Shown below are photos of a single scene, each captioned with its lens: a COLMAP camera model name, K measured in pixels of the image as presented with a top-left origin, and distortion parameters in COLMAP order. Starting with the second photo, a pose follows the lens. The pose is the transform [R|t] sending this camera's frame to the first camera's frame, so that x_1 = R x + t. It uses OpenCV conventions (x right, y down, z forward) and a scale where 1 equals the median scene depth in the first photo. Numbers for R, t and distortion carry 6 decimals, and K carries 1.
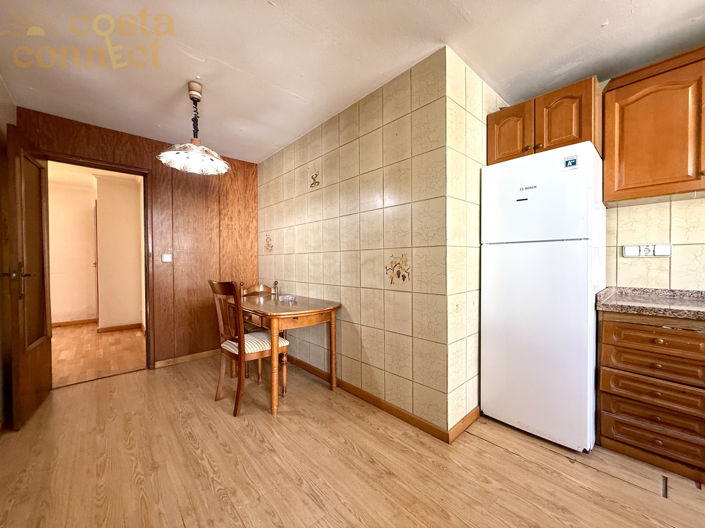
lens RADIAL K [[279.9, 0, 351.9], [0, 279.9, 264.2], [0, 0, 1]] dist [0.000326, -0.000106]
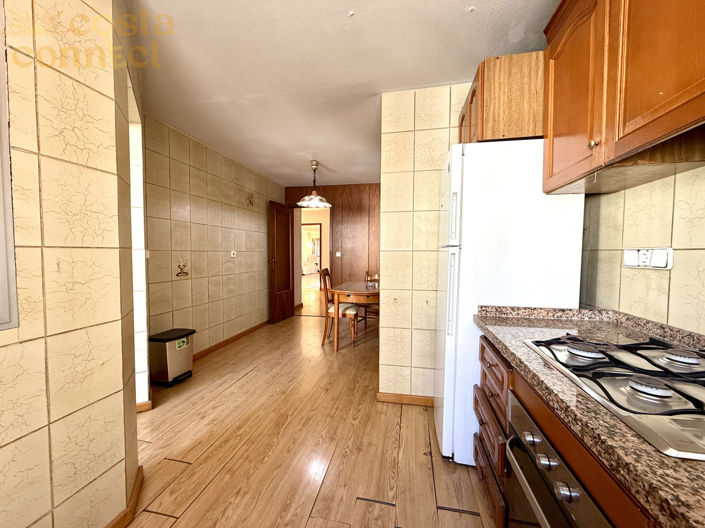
lens RADIAL K [[279.9, 0, 351.0], [0, 279.9, 264.2], [0, 0, 1]] dist [0.000326, -0.000106]
pose [[0.589928, 0.041531, -0.806387, 1.156866], [-0.015515, 0.999075, 0.040104, -0.048537], [0.807307, -0.011147, 0.590027, 0.112180]]
